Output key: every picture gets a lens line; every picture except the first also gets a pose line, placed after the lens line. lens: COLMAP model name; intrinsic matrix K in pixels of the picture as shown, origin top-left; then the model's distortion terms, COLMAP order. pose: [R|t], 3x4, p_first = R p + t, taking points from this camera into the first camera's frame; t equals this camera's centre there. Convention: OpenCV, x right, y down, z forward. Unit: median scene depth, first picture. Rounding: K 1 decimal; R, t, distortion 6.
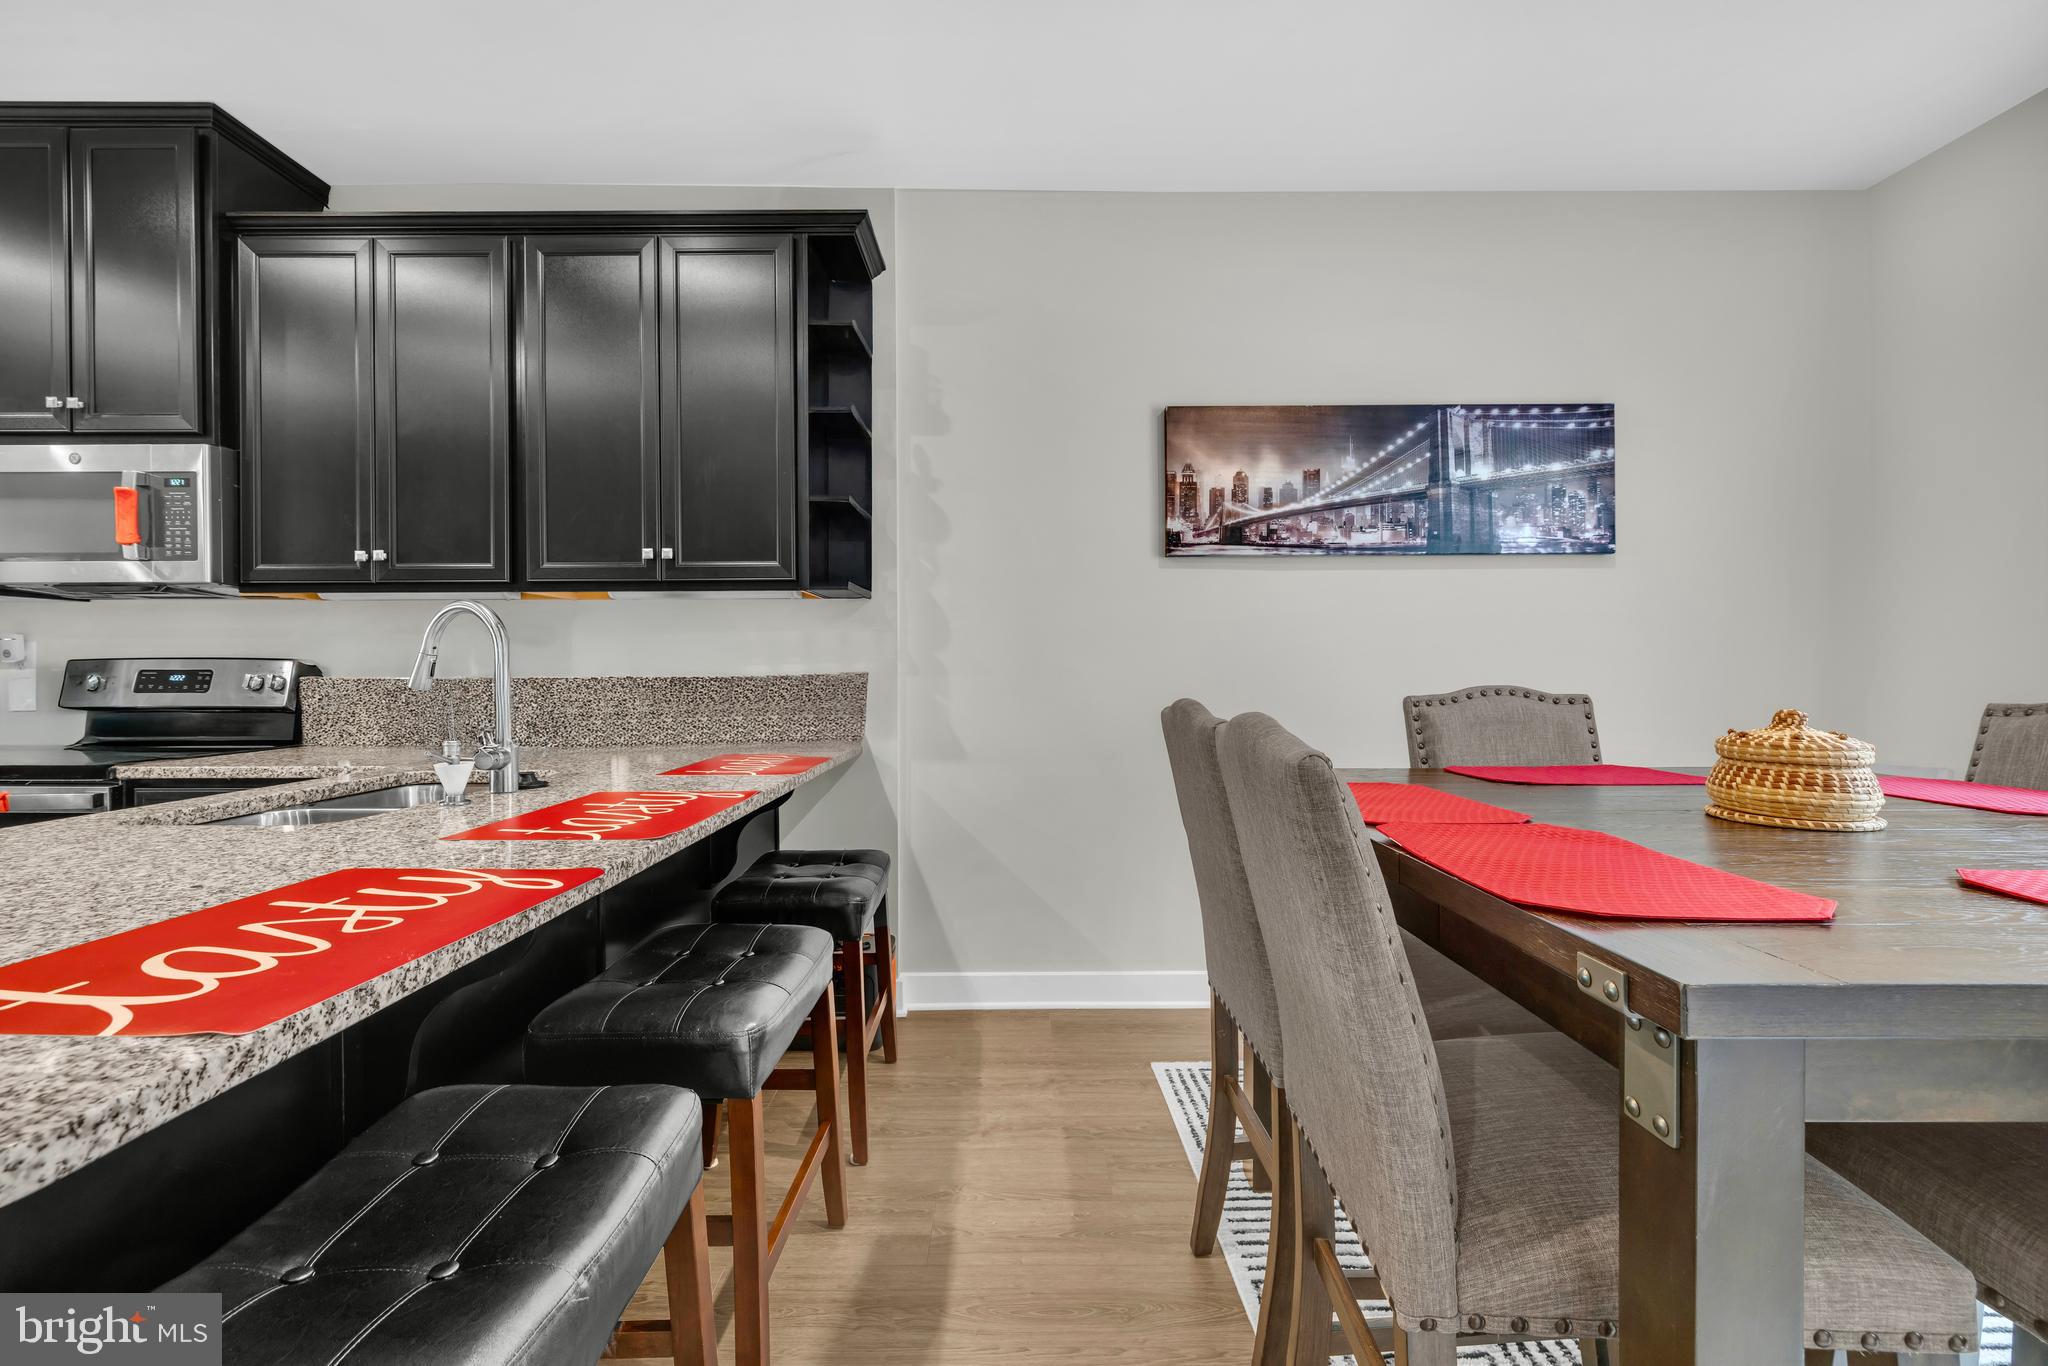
lens RADIAL K [[861.6, 0, 1011.5], [0, 861.6, 675.4], [0, 0, 1]] dist [-0.003010, 0.001108]
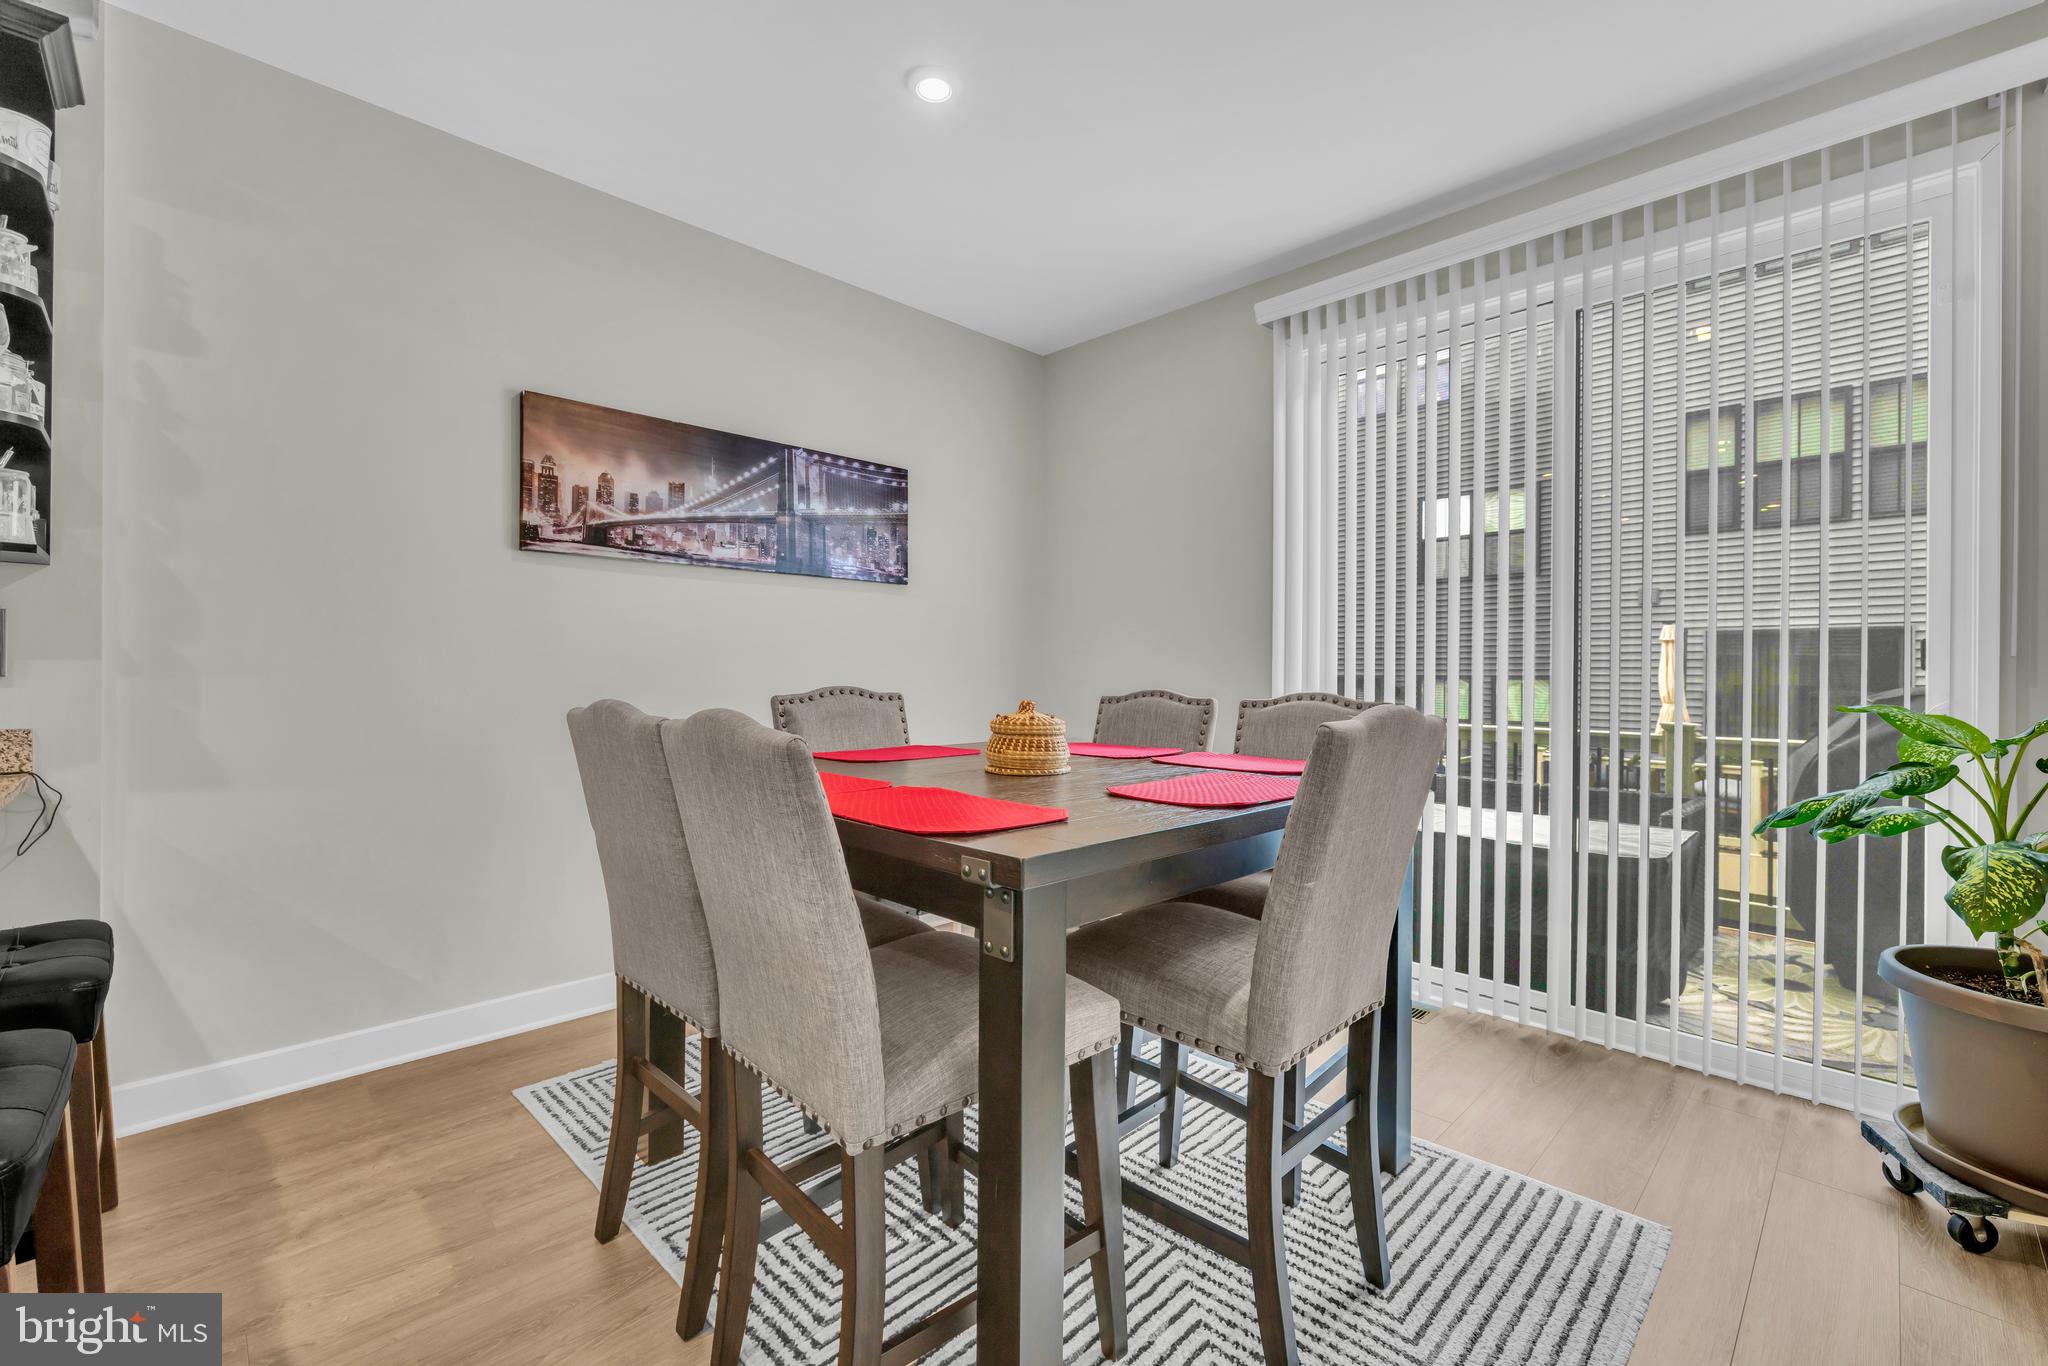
lens RADIAL K [[861.6, 0, 1017.9], [0, 861.6, 678.7], [0, 0, 1]] dist [-0.003010, 0.001108]
pose [[0.712813, 0.002830, 0.701348, -0.105204], [-0.003619, 0.999993, -0.000356, 0.000444], [-0.701345, -0.002284, 0.712819, -0.052382]]
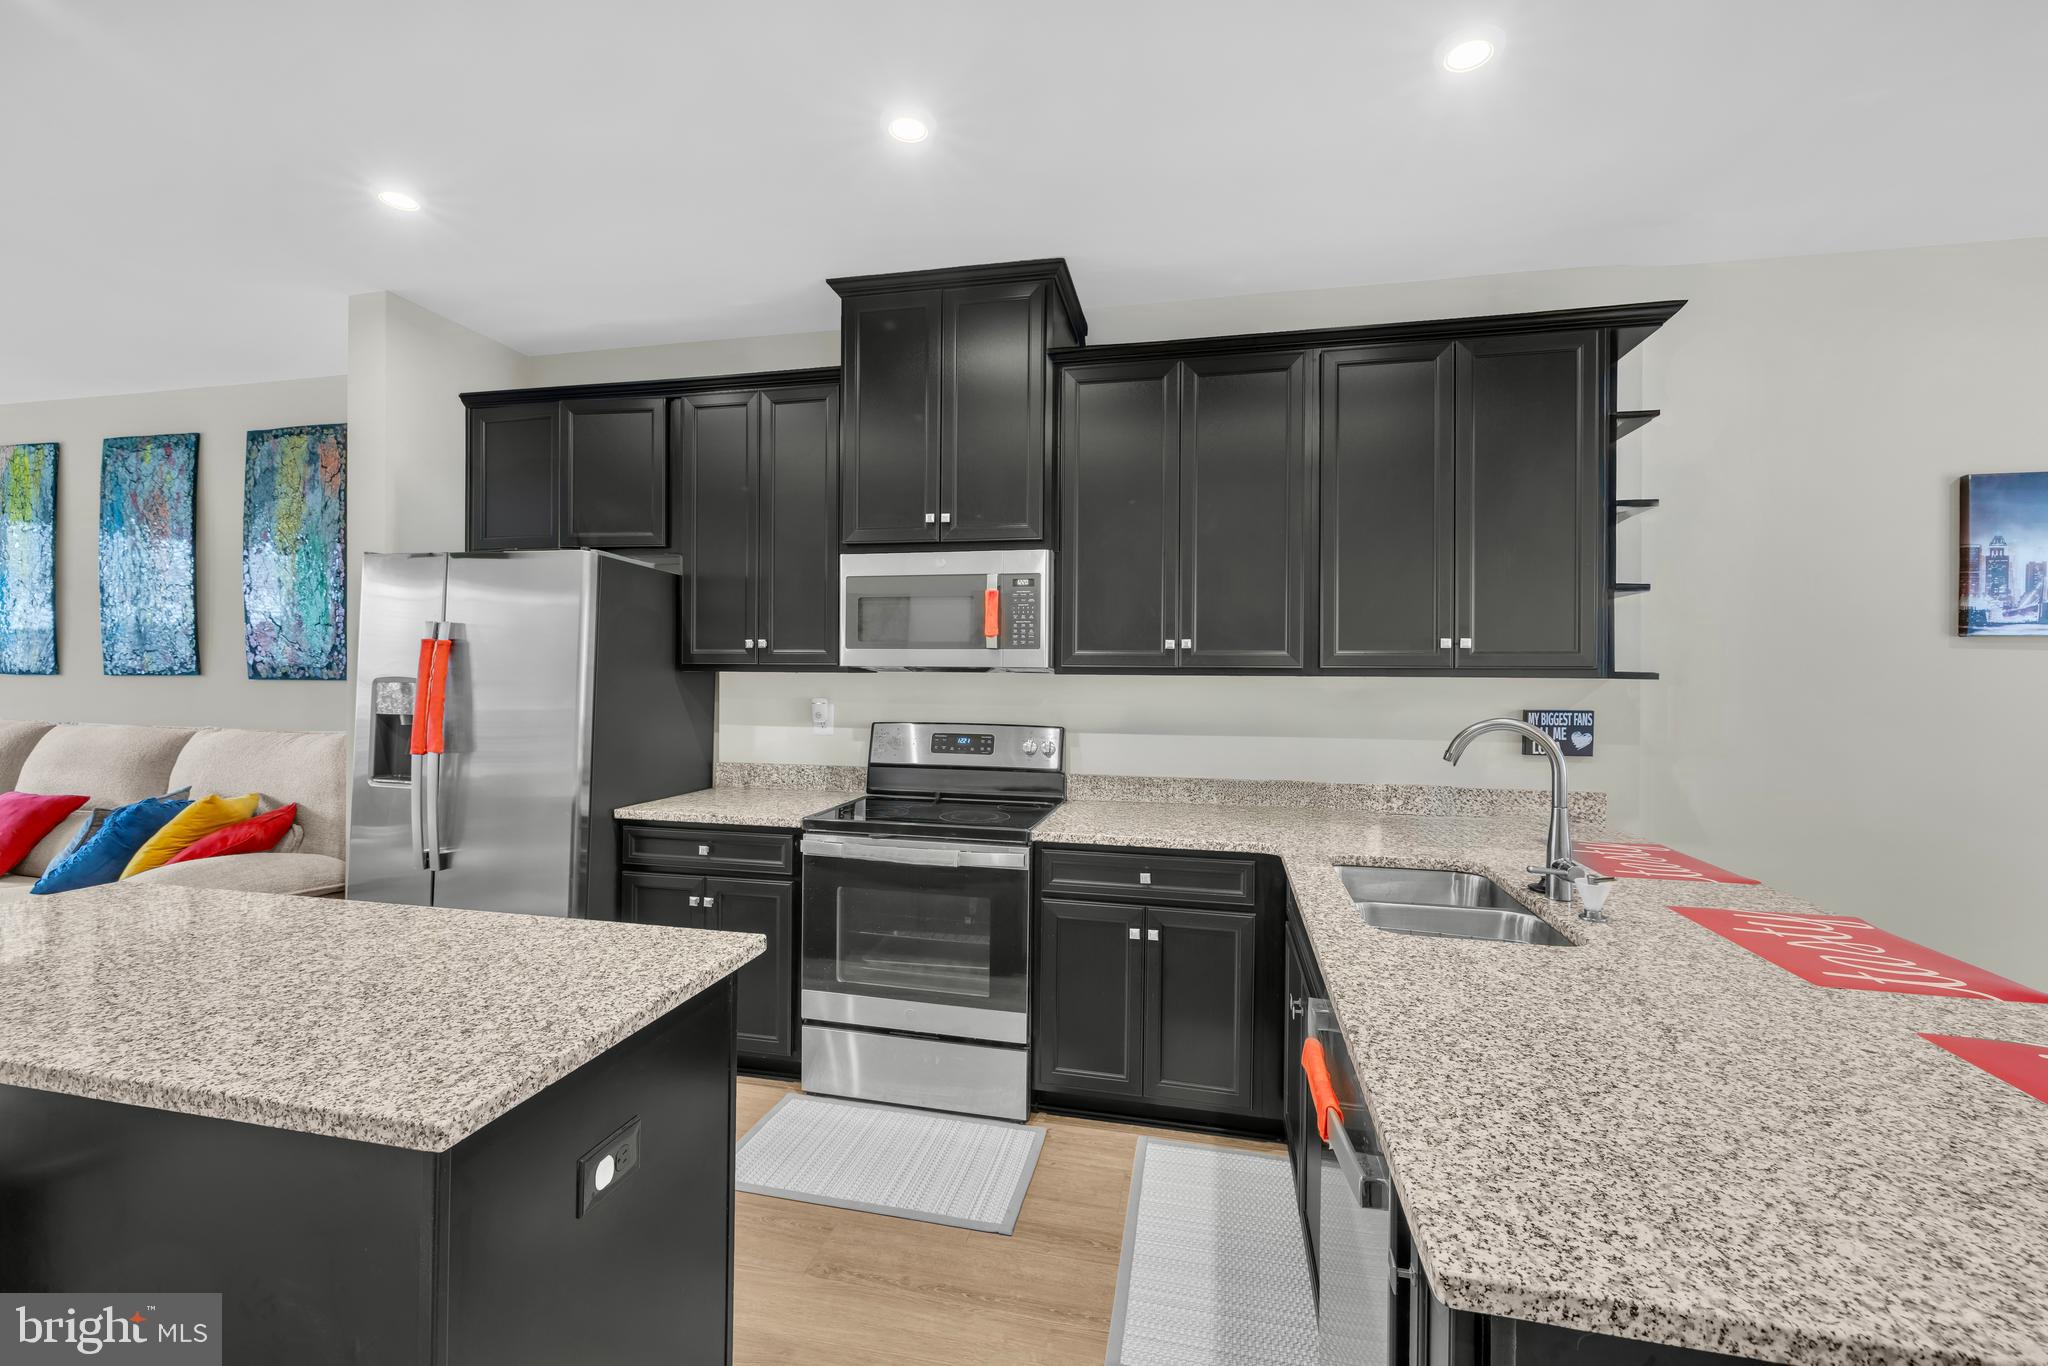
lens RADIAL K [[861.6, 0, 1009.2], [0, 861.6, 675.9], [0, 0, 1]] dist [-0.003010, 0.001108]
pose [[0.974541, 0.013180, -0.223823, -0.700487], [-0.014274, 0.999893, -0.003272, -0.089567], [0.223756, 0.006383, 0.974624, -0.146067]]
